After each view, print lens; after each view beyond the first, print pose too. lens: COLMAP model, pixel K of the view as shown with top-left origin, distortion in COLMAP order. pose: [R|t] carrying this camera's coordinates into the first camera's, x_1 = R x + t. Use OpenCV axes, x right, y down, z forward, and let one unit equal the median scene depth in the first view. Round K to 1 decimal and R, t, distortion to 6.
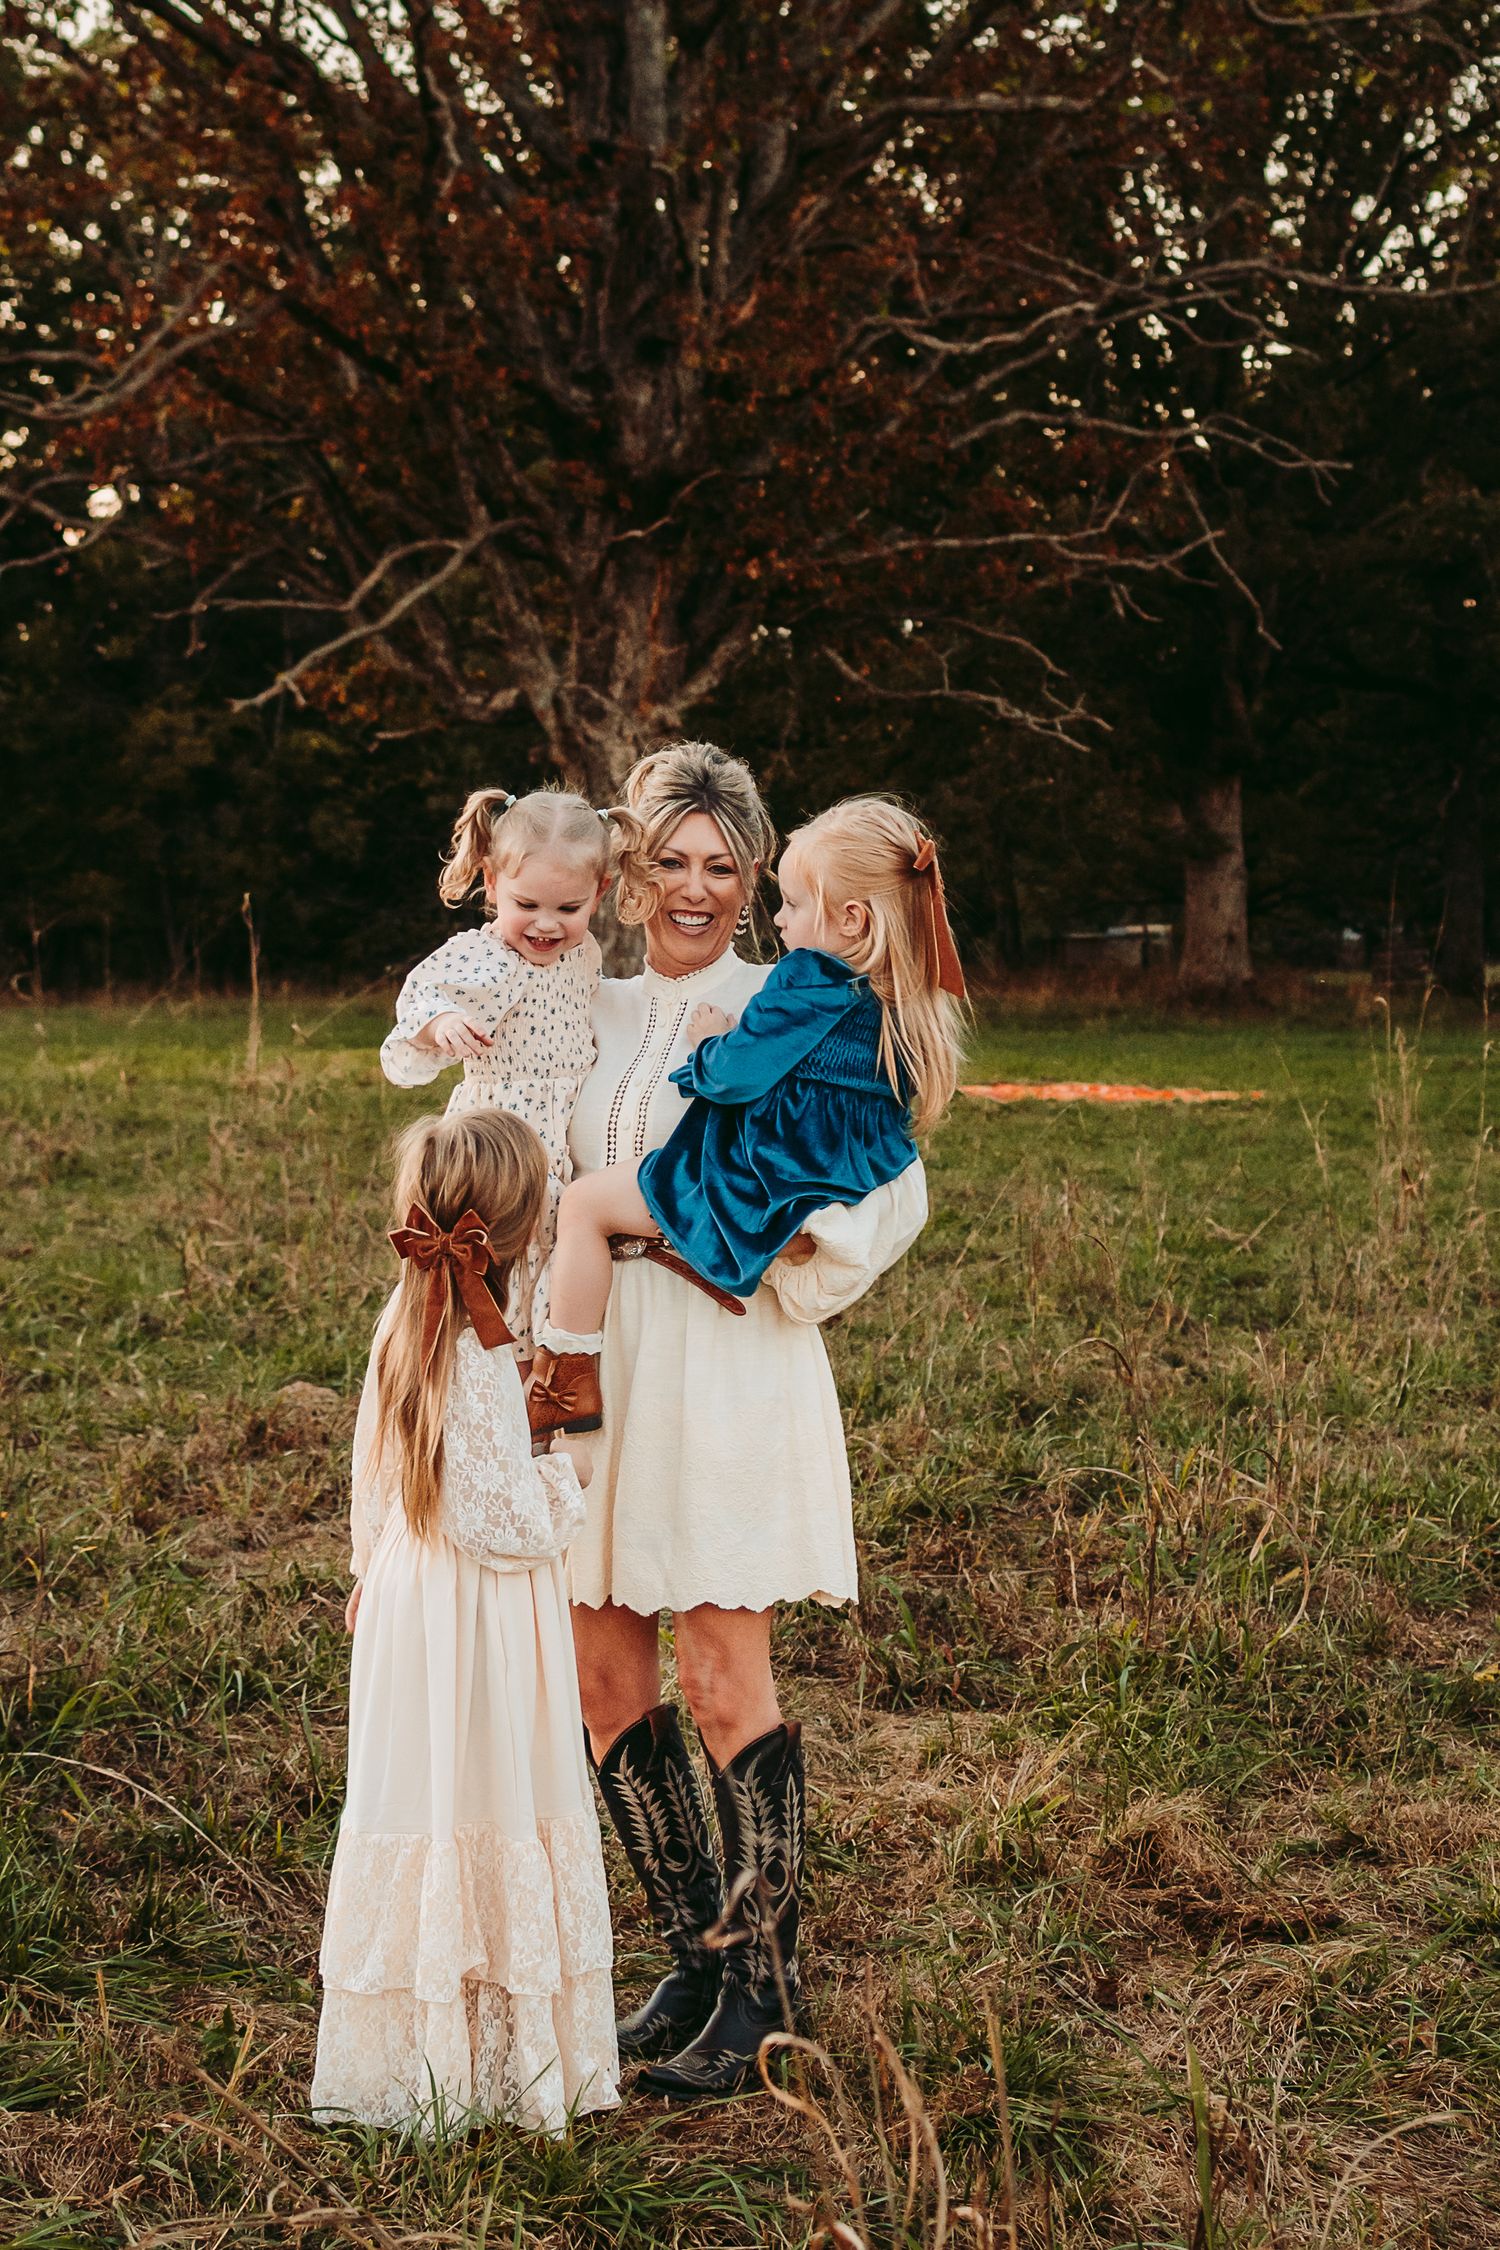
lens RADIAL K [[3415.8, 0, 746.6], [0, 3415.8, 1108.2], [0, 0, 1]] dist [0.015017, 0.000000]
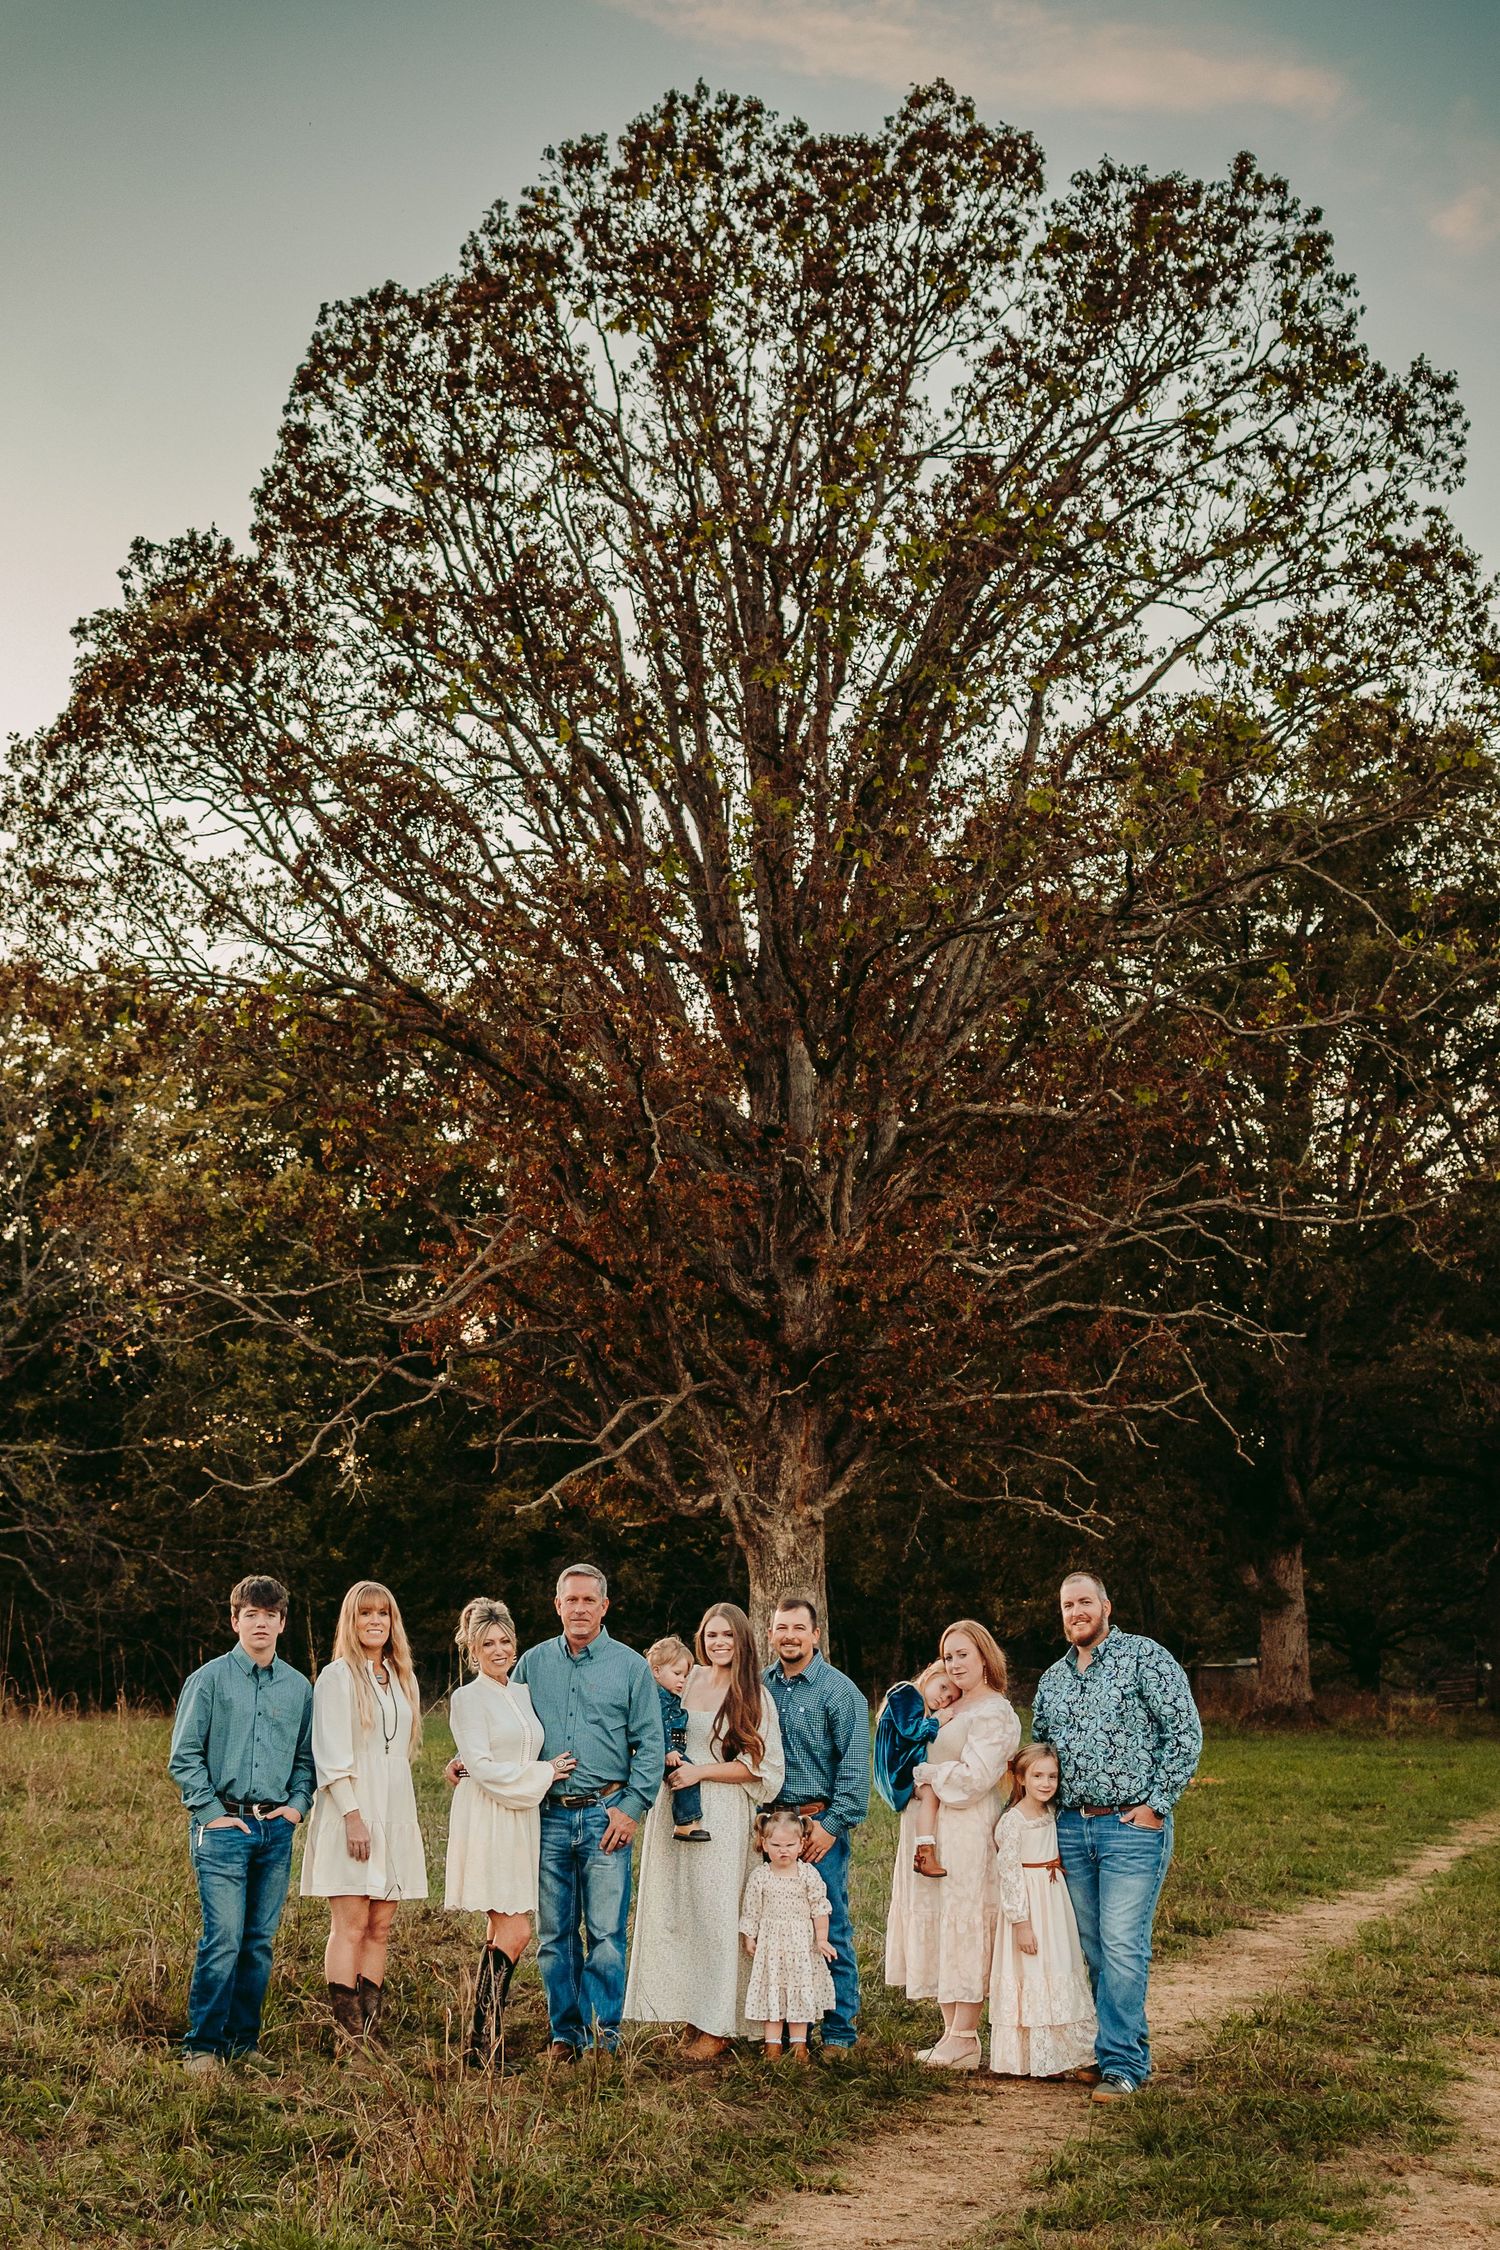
lens RADIAL K [[3415.8, 0, 743.8], [0, 3415.8, 1133.9], [0, 0, 1]] dist [0.015017, 0.000000]
pose [[0.990546, -0.013925, -0.136471, 0.147418], [-0.013456, 0.980174, -0.197680, 0.014435], [0.136518, 0.197648, 0.970720, -0.445292]]
